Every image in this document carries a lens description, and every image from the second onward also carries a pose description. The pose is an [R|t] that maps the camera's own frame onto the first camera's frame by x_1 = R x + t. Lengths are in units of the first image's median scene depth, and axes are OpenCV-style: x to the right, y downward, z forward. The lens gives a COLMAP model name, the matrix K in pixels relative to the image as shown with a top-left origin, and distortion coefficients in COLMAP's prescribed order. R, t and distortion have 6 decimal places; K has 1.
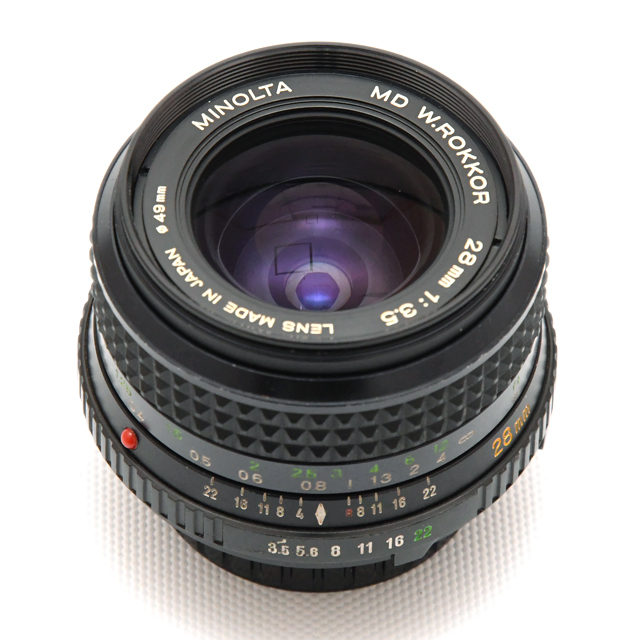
lens RADIAL K [[3521.1, 0, 320.0], [0, 3521.1, 320.0], [0, 0, 1]] dist [-0.014894, -14.541040]
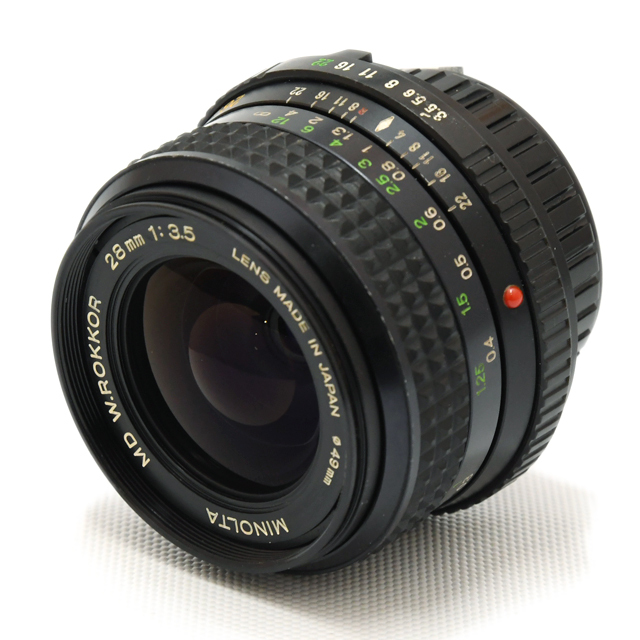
lens RADIAL K [[3521.1, 0, 320.0], [0, 3521.1, 320.0], [0, 0, 1]] dist [-0.014894, -14.541040]
pose [[-0.753428, -0.526862, 0.393399, -0.409330], [0.552610, -0.831598, -0.055376, 0.054225], [0.356325, 0.175674, 0.917699, 0.085213]]
